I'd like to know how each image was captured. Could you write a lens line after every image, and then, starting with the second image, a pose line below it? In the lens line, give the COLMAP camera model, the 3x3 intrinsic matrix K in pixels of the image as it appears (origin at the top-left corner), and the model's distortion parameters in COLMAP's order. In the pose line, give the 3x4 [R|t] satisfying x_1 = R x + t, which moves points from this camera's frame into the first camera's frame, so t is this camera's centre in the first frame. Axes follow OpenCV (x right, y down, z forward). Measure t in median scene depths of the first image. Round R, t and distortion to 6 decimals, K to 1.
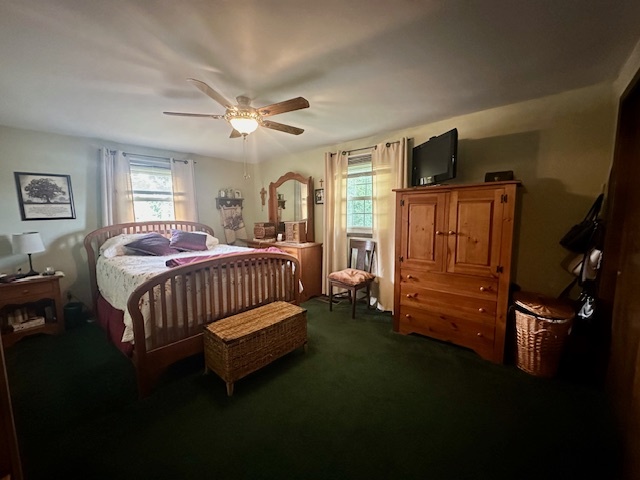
lens RADIAL K [[255.9, 0, 322.9], [0, 255.9, 237.5], [0, 0, 1]] dist [0.002245, -0.000283]
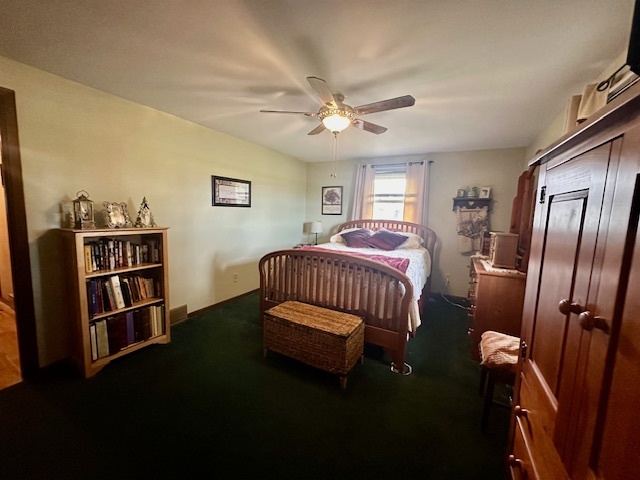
lens RADIAL K [[255.9, 0, 320.9], [0, 255.9, 238.7], [0, 0, 1]] dist [0.002245, -0.000283]
pose [[0.216743, 0.123945, -0.968328, 0.503800], [-0.132632, 0.986449, 0.096577, -0.063376], [0.967177, 0.107499, 0.230245, 0.554250]]
